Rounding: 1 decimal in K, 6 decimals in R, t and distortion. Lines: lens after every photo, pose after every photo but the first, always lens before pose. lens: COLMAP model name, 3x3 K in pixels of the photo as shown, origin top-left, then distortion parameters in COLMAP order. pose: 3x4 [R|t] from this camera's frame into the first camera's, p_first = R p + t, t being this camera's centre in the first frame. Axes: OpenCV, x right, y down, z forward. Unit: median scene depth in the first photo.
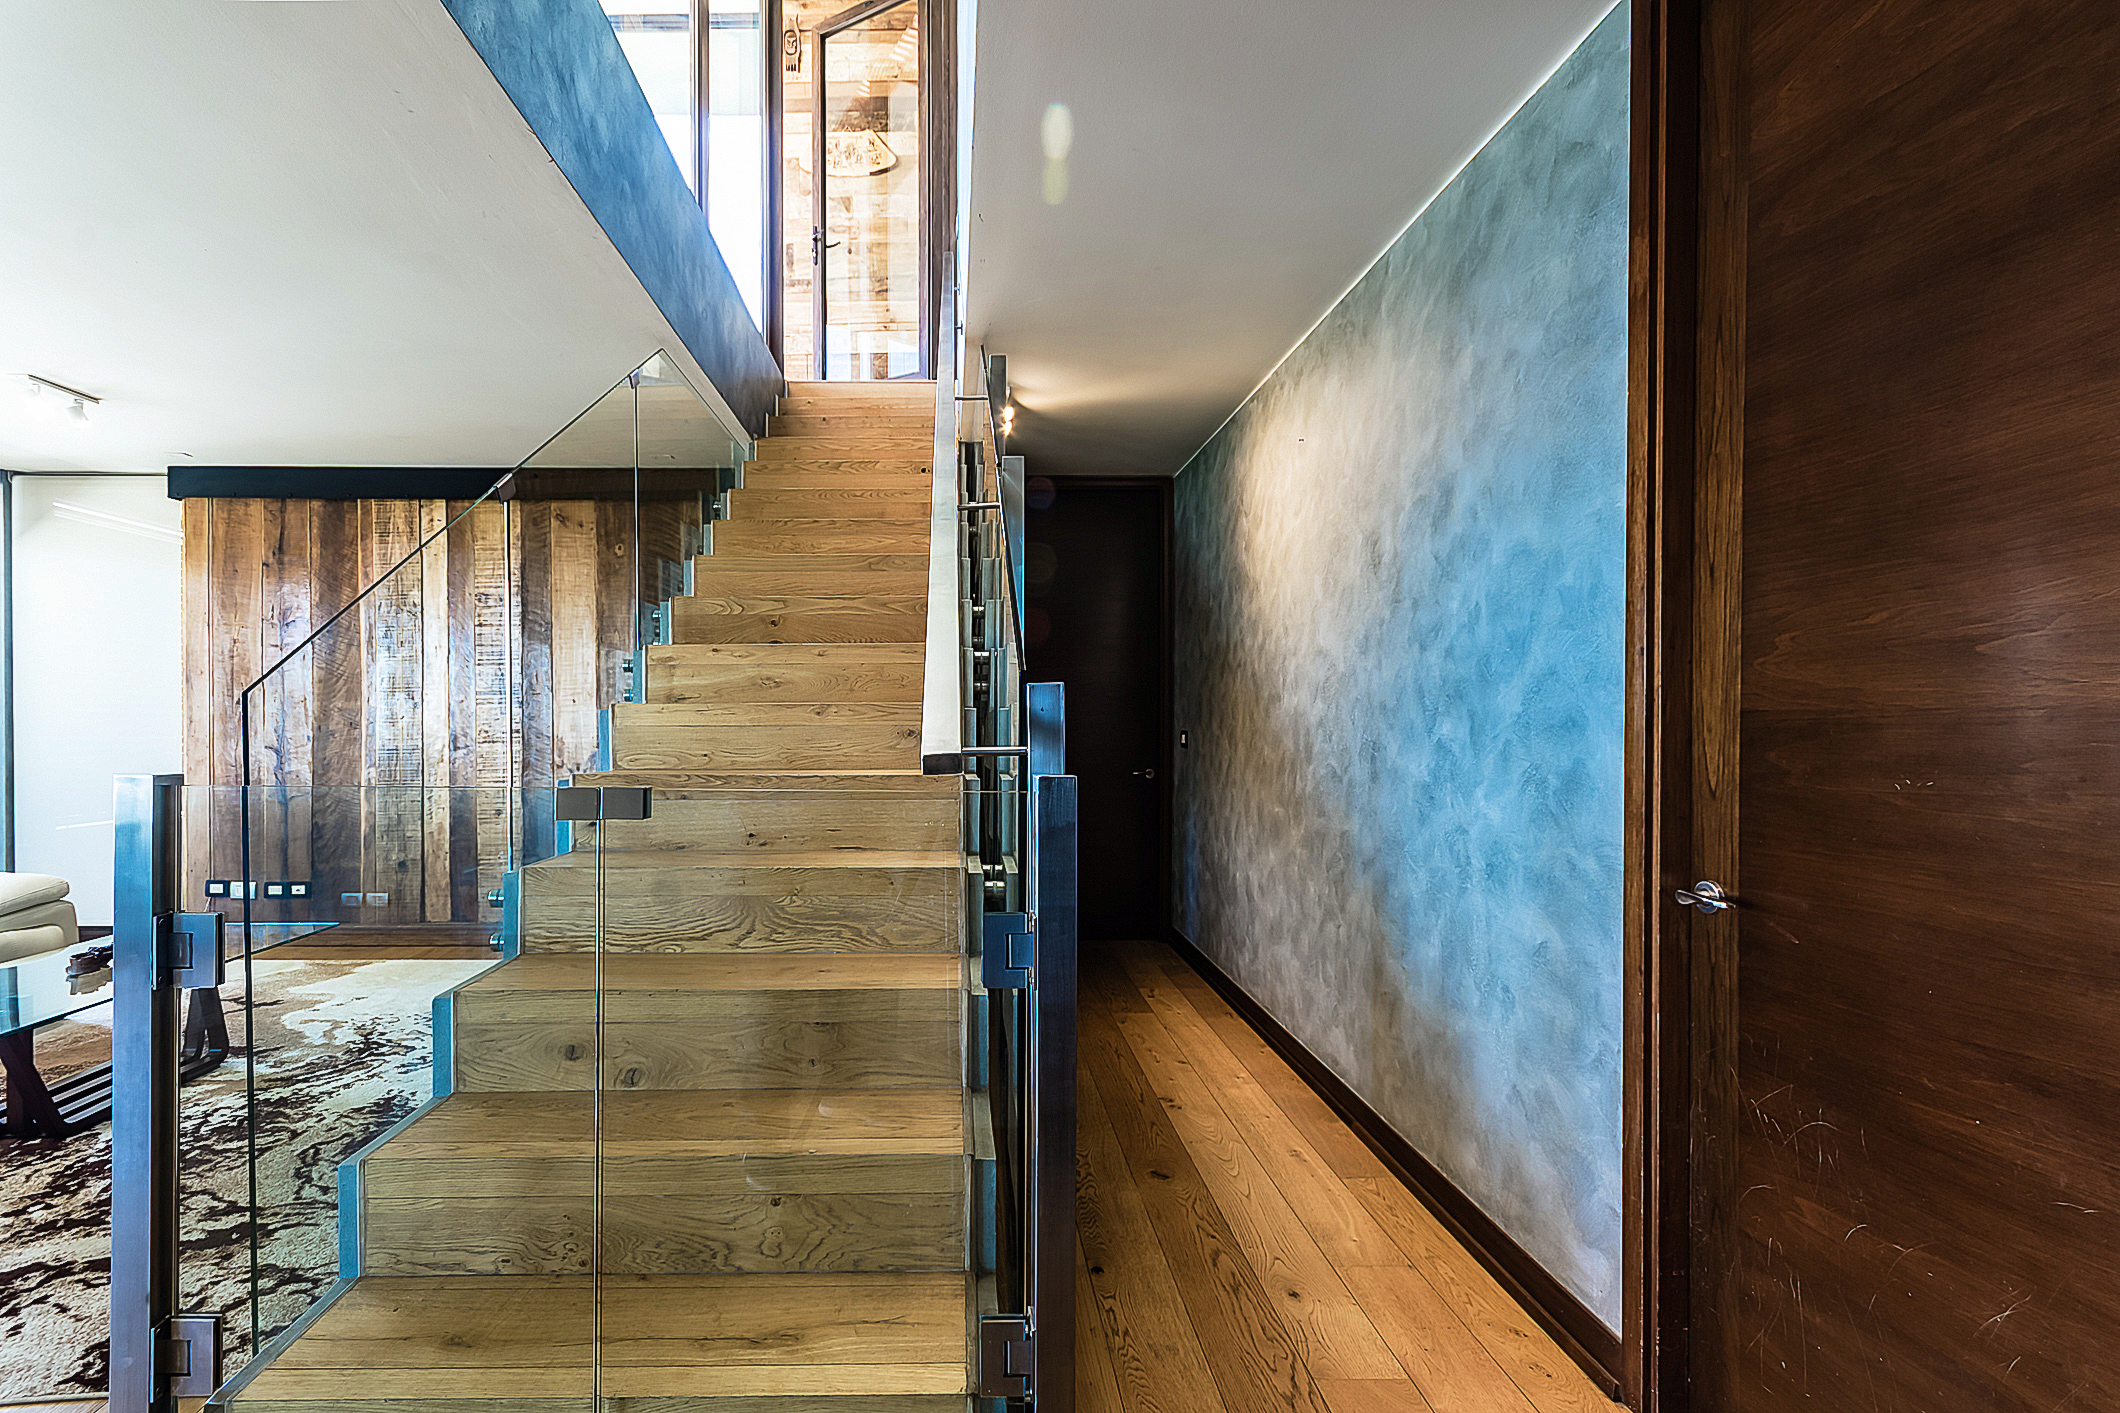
lens RADIAL K [[940.2, 0, 1003.2], [0, 940.2, 716.8], [0, 0, 1]] dist [0.003324, 0.000447]
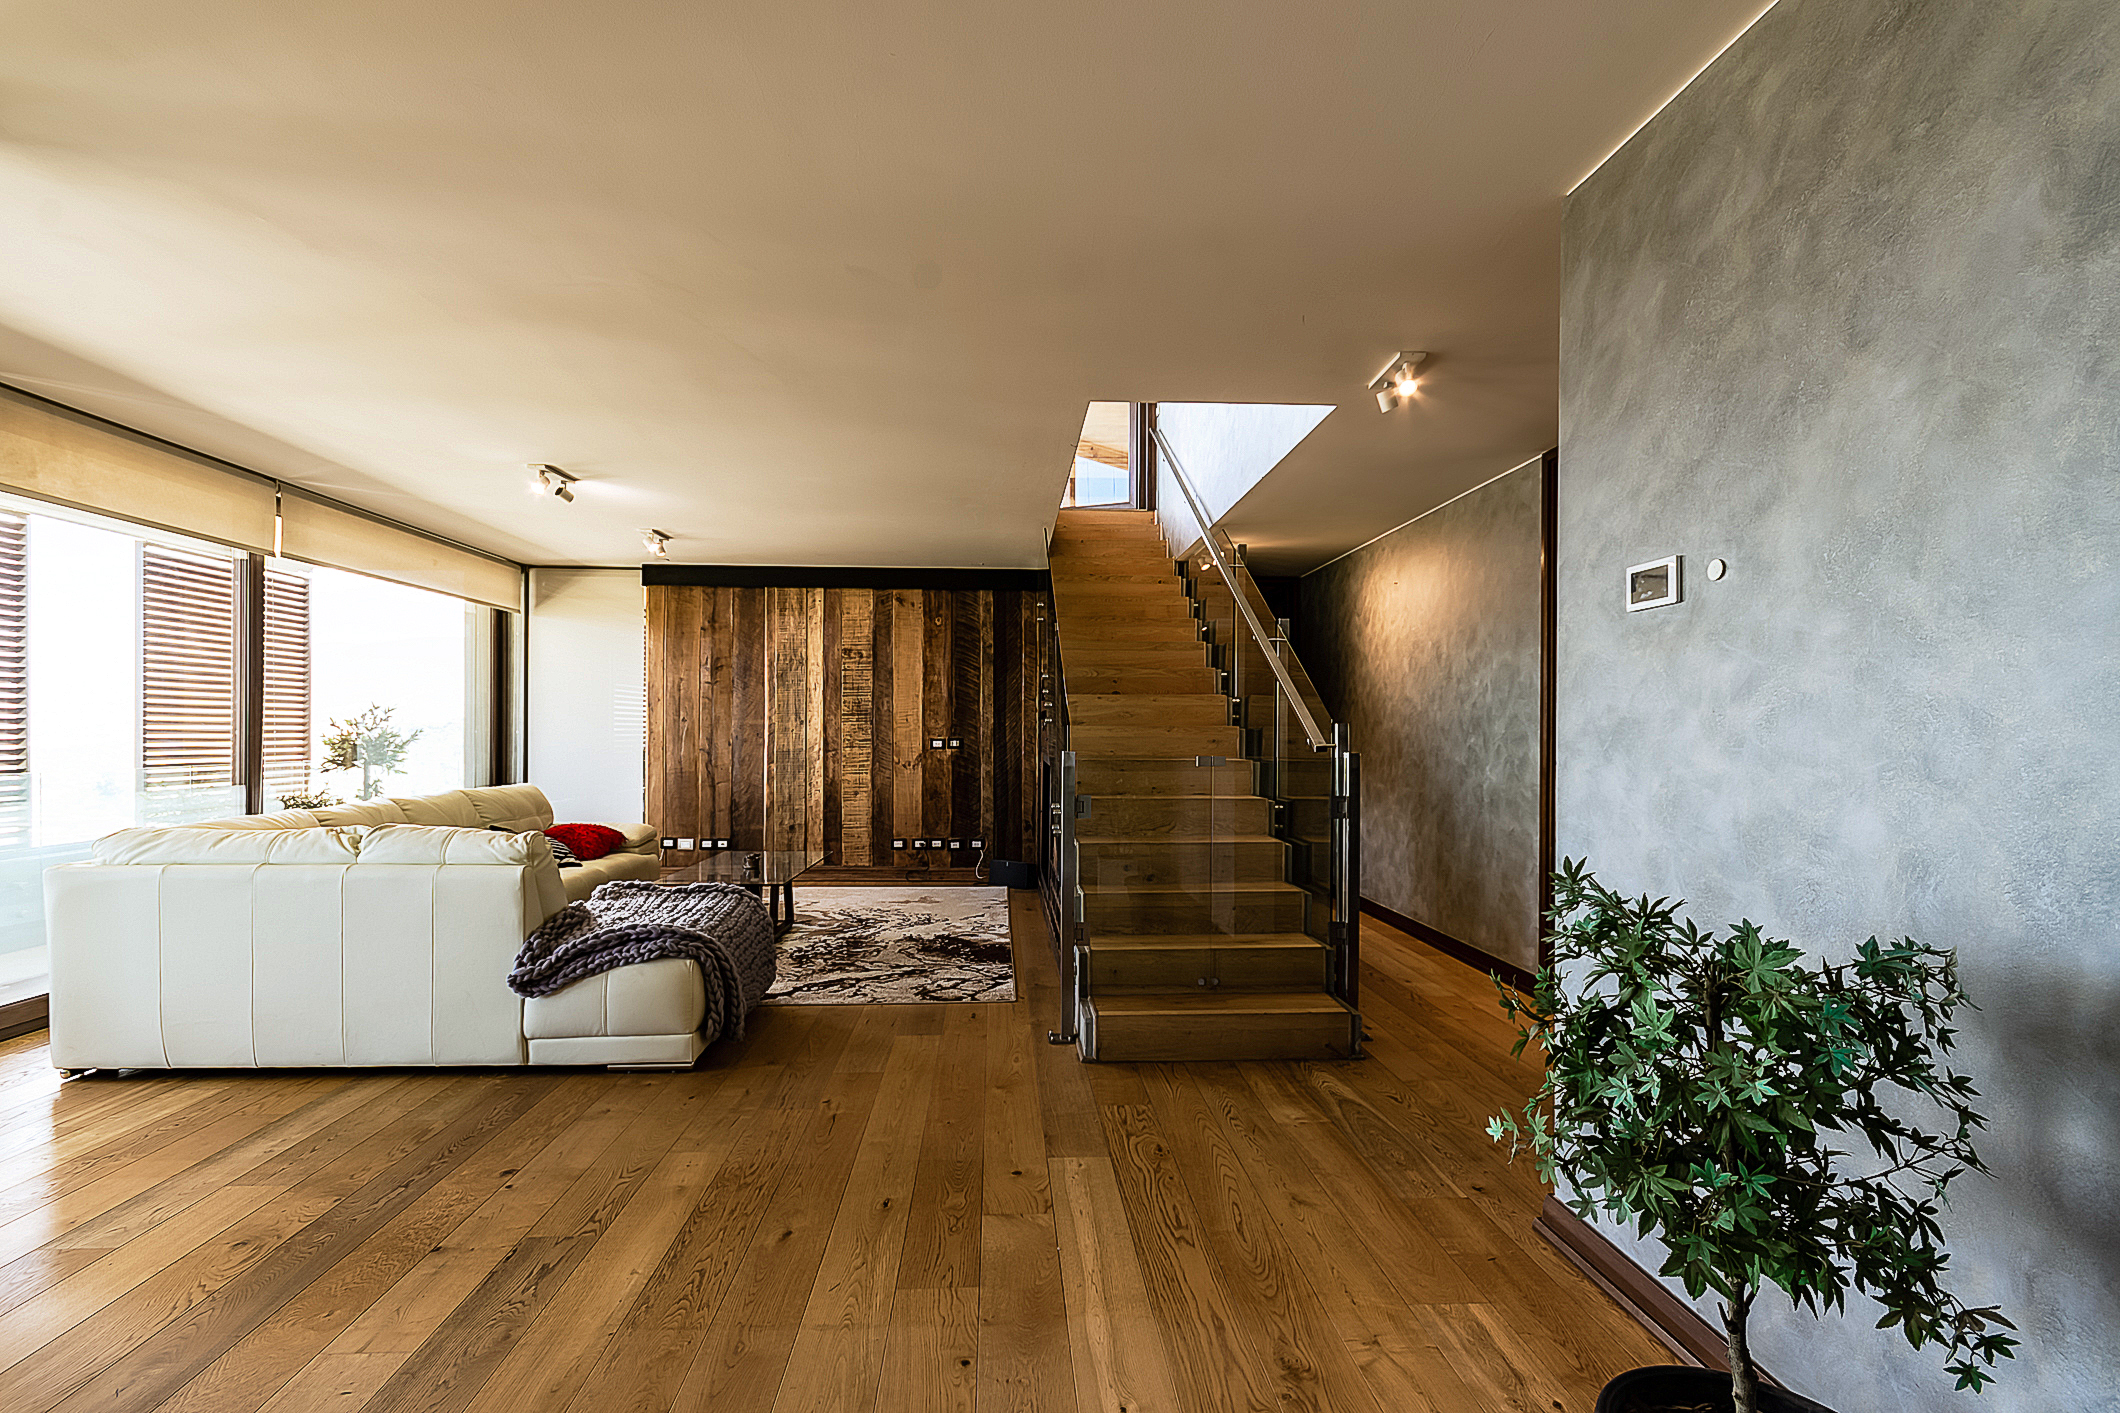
lens RADIAL K [[940.2, 0, 1056.5], [0, 940.2, 721.7], [0, 0, 1]] dist [0.003324, 0.000447]
pose [[0.999808, 0.004128, 0.019129, -0.379627], [-0.004009, 0.999972, -0.006260, -0.008718], [-0.019155, 0.006182, 0.999797, -0.822732]]
